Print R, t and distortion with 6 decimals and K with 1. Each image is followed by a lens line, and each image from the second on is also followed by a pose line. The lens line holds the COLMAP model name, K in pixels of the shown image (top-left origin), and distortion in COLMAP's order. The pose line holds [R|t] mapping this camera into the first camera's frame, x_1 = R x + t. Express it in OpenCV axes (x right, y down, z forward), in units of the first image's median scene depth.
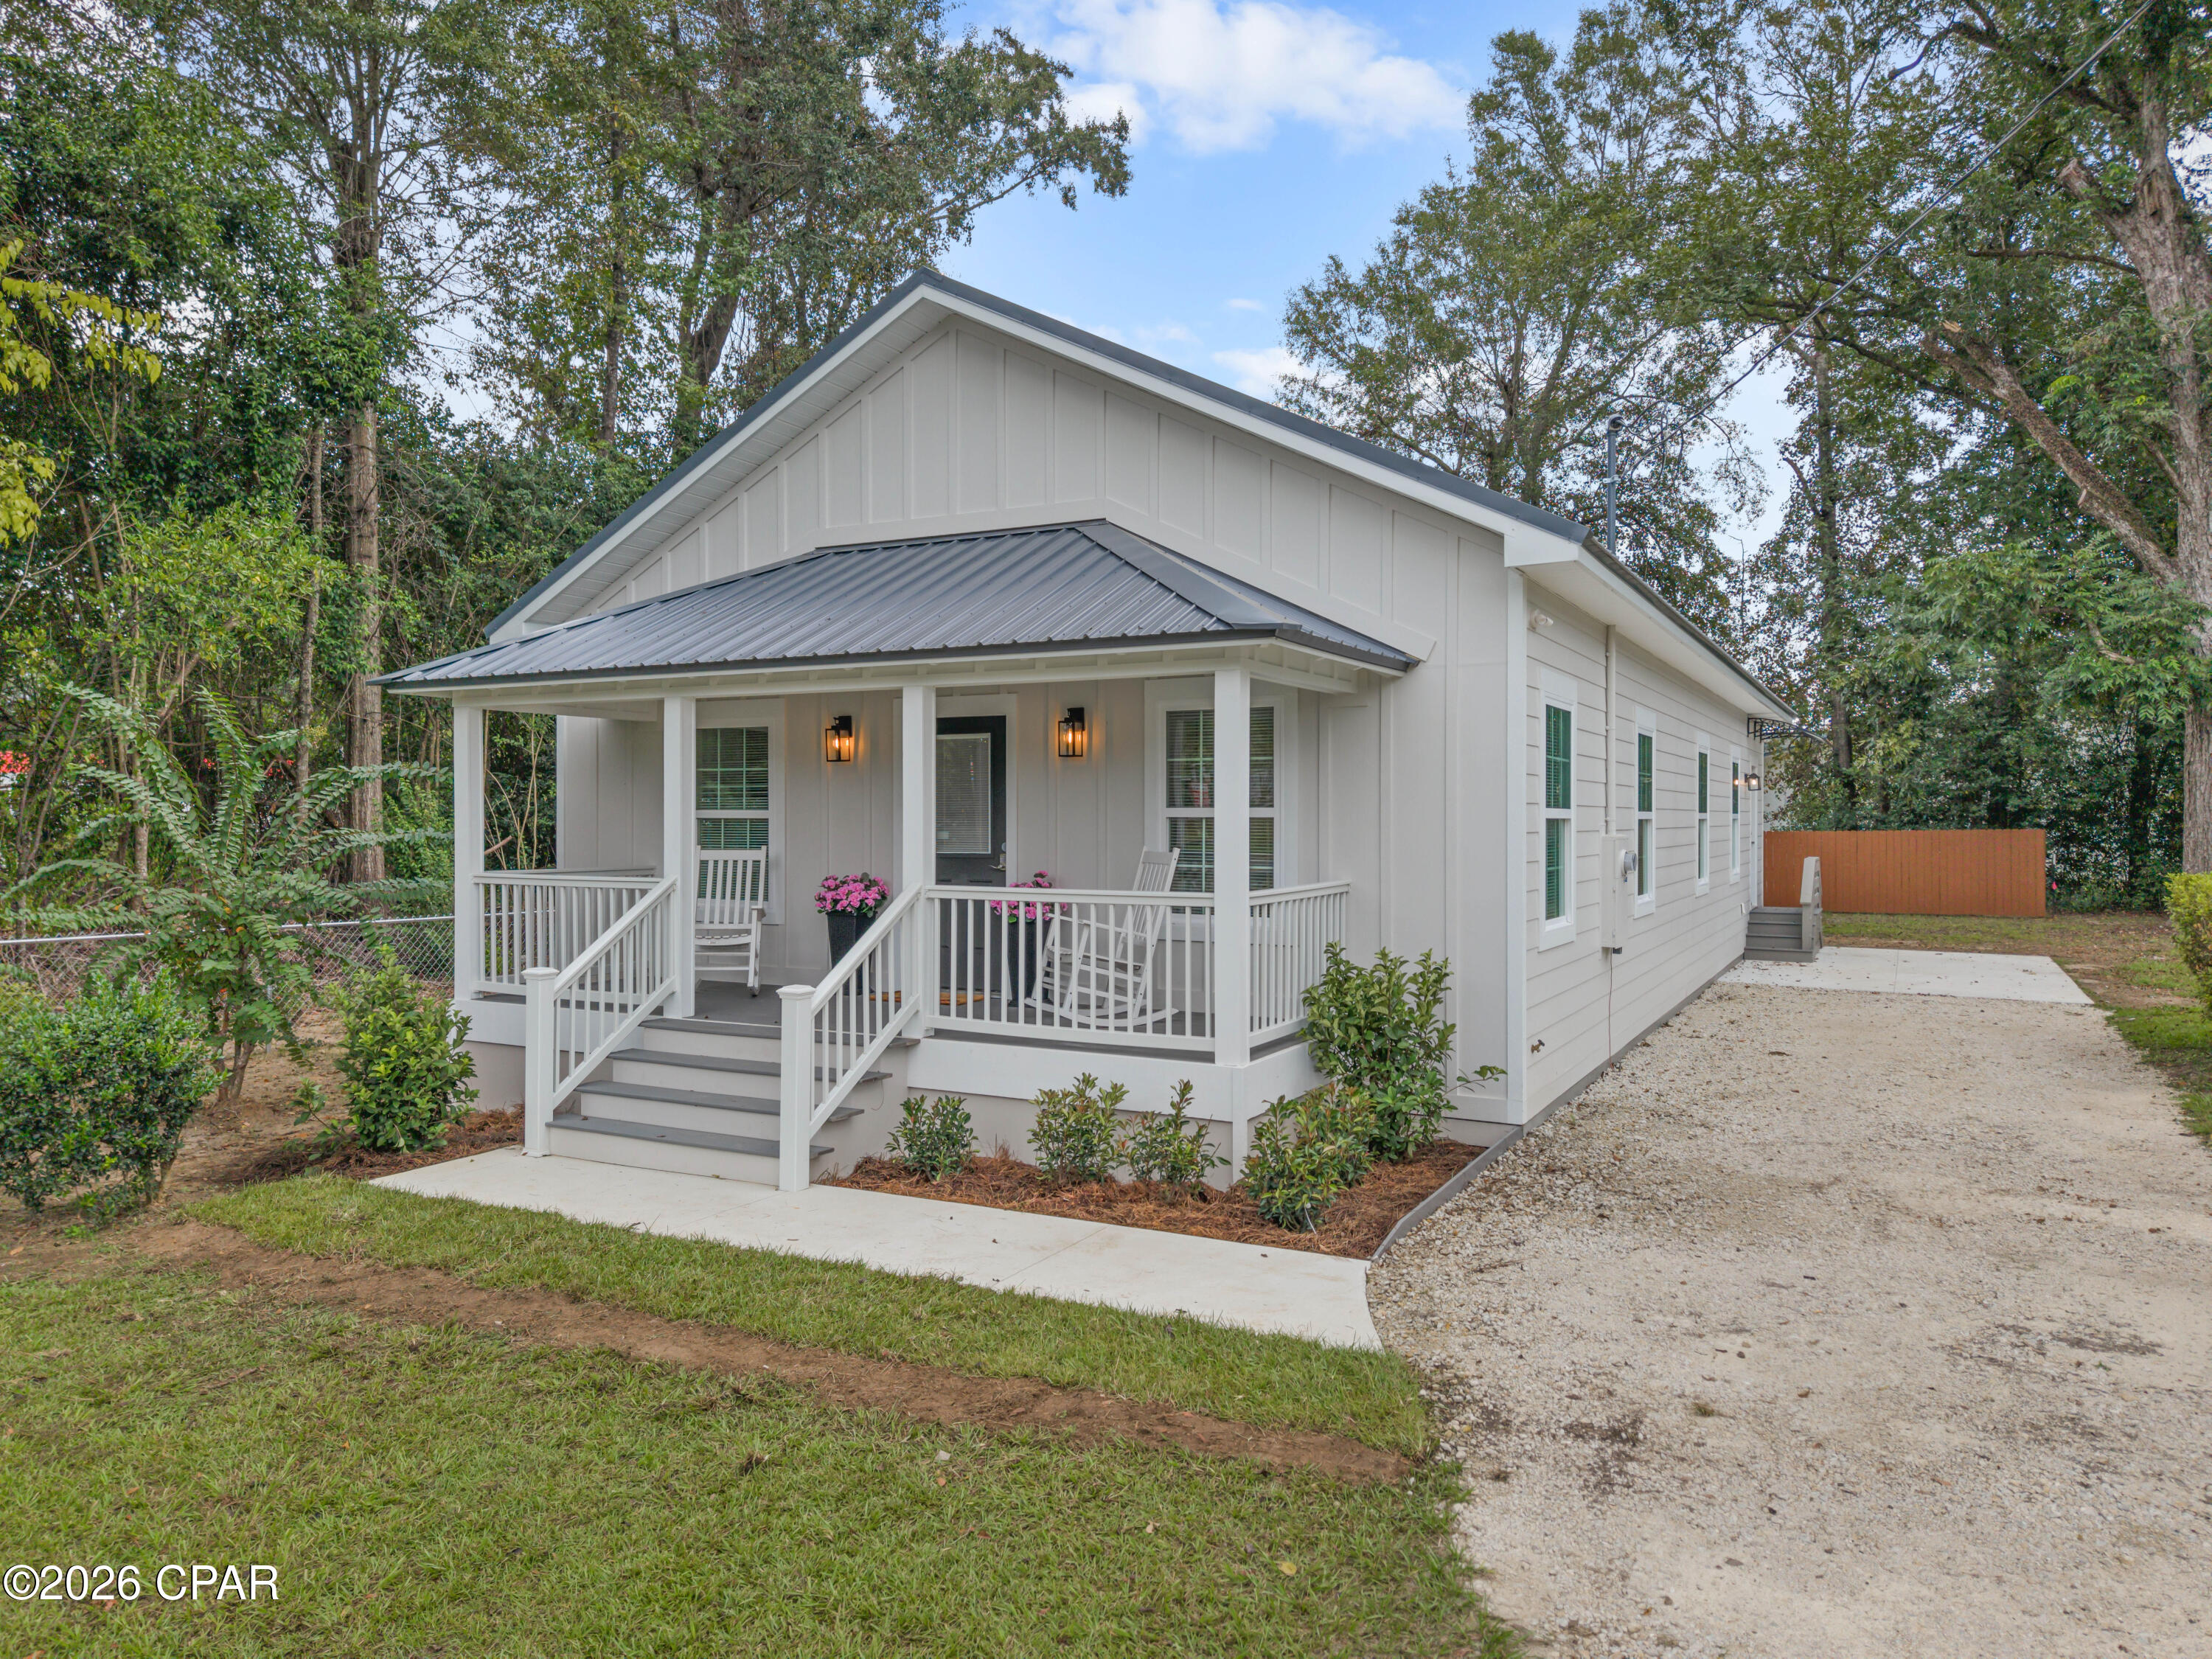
lens RADIAL K [[1524.8, 0, 1106.0], [0, 1524.8, 829.5], [0, 0, 1]] dist [-0.006031, -0.003281]
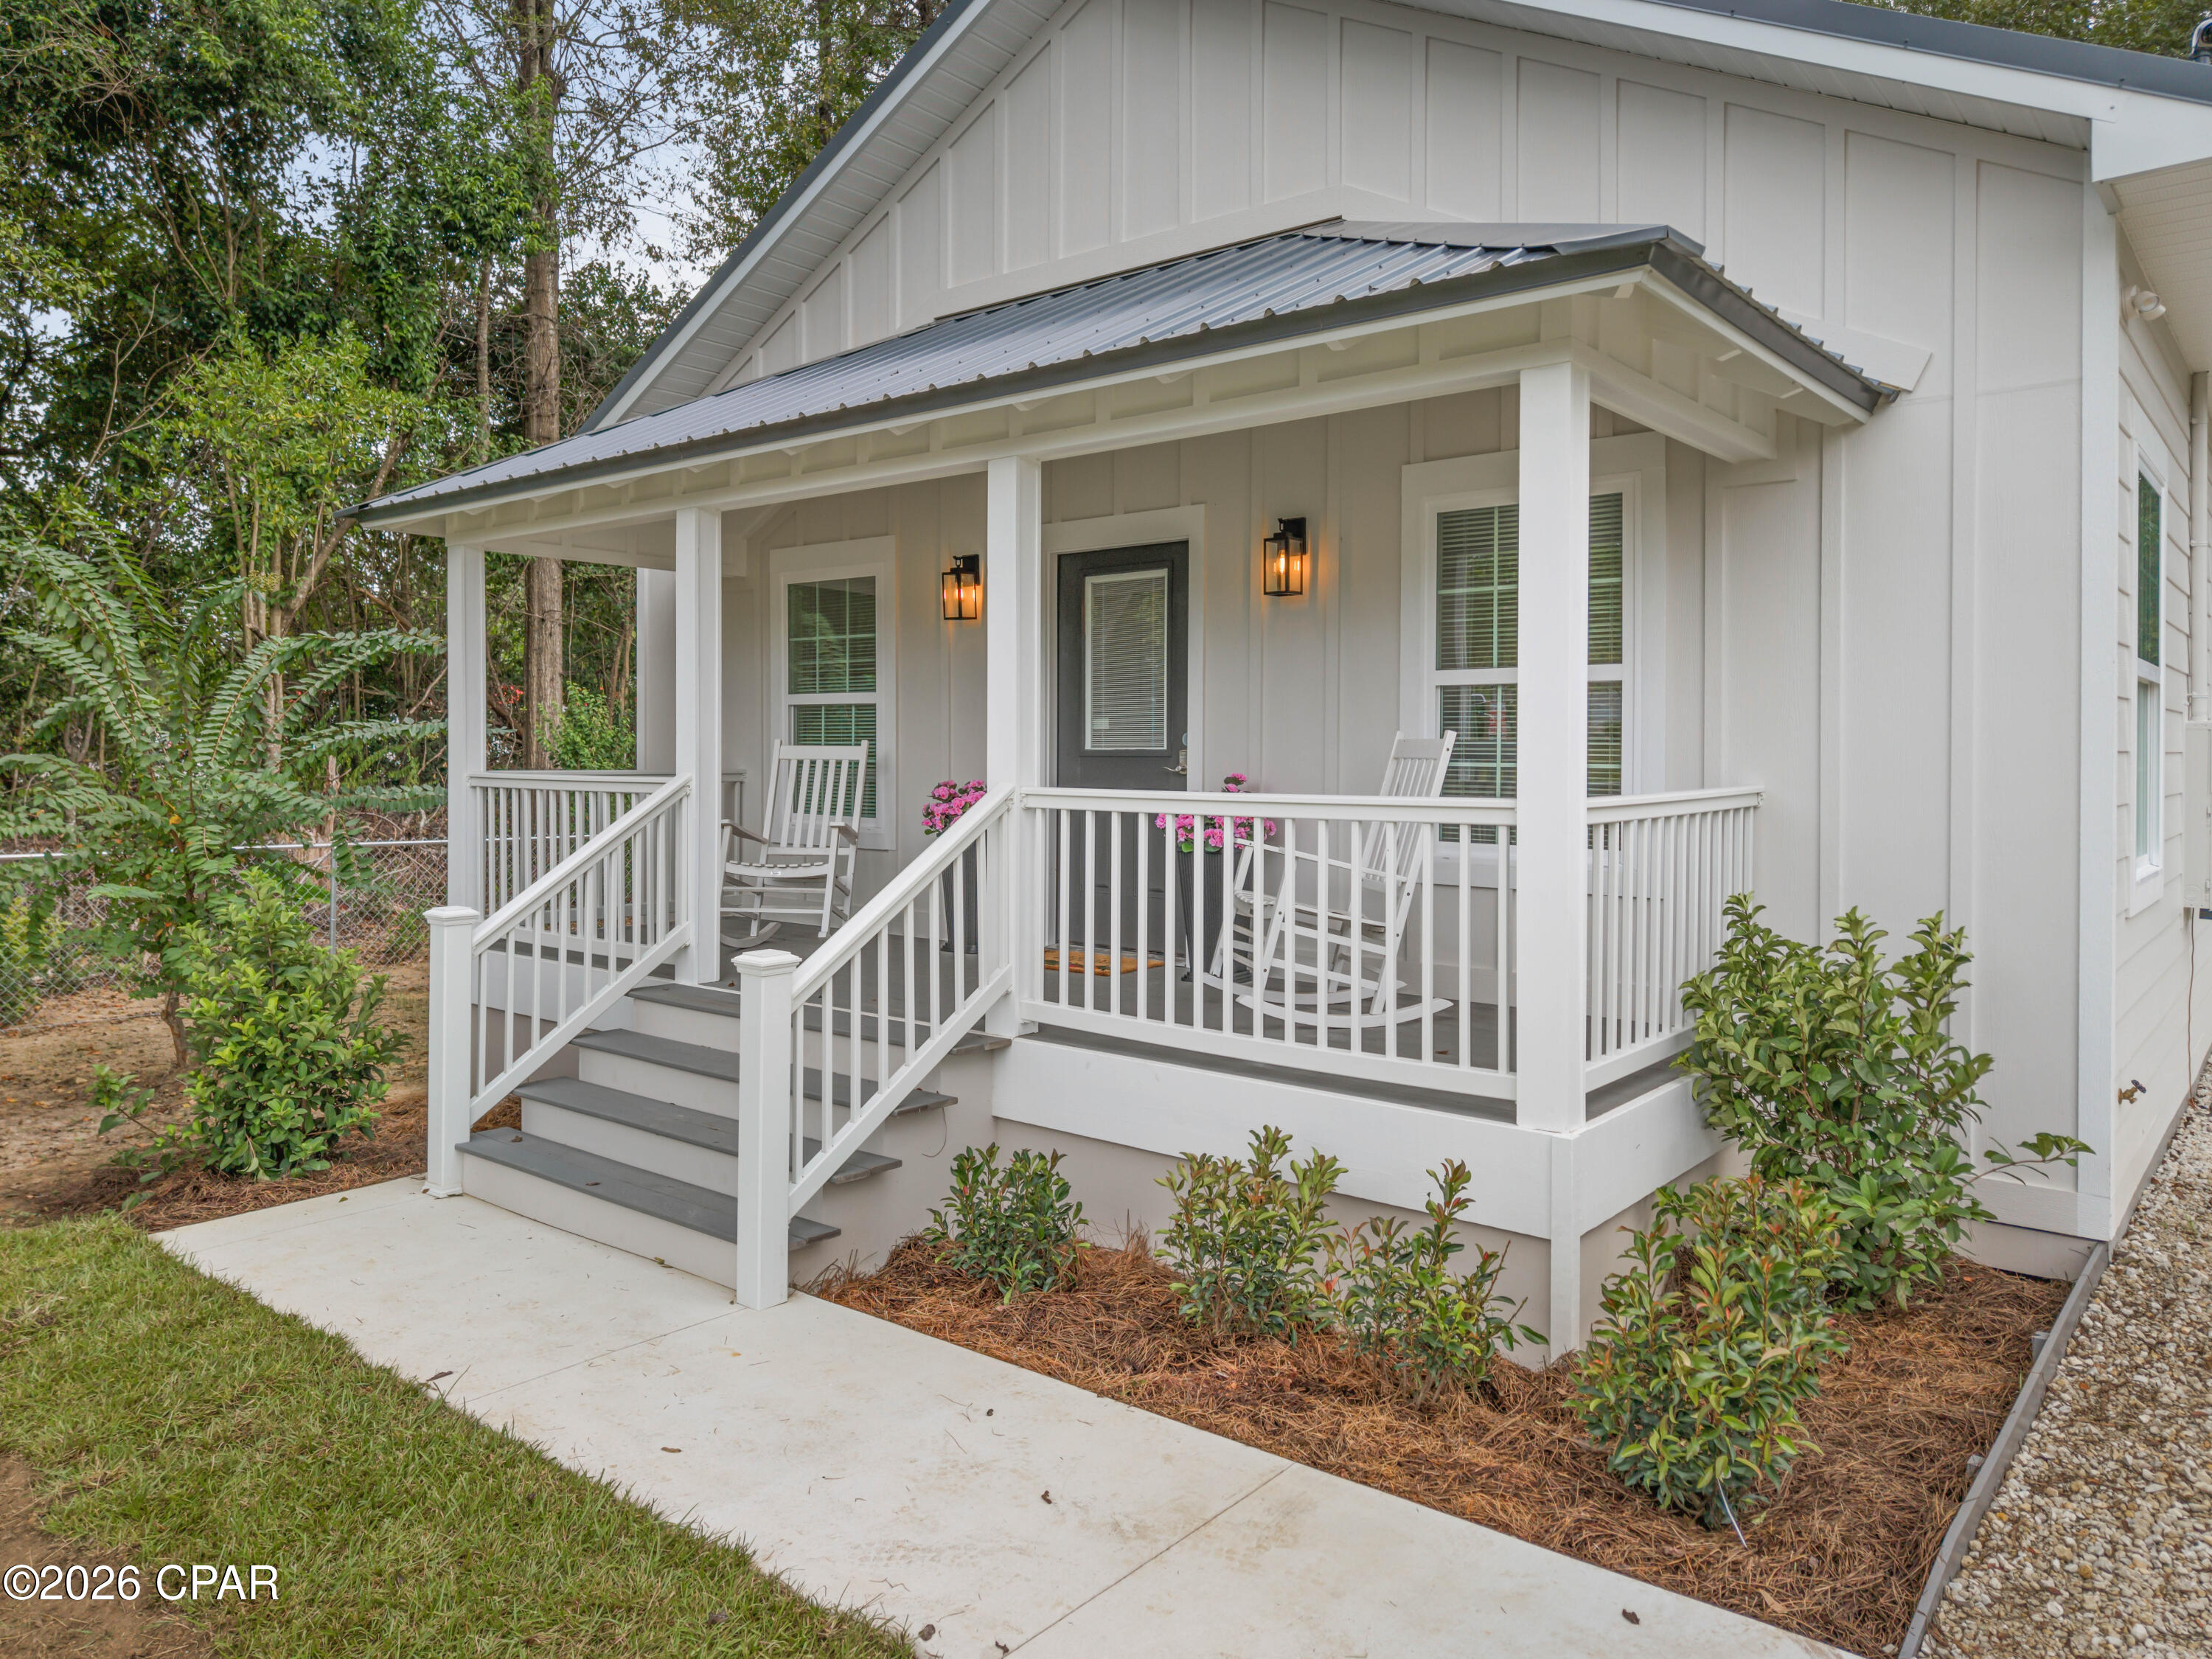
lens RADIAL K [[1541.7, 0, 1069.9], [0, 1541.7, 778.1], [0, 0, 1]] dist [0.001192, -0.002195]
pose [[0.977871, 0.005805, -0.209130, 0.028890], [-0.003549, 0.999931, 0.011162, 0.026789], [0.209181, -0.010173, 0.977824, 0.410784]]
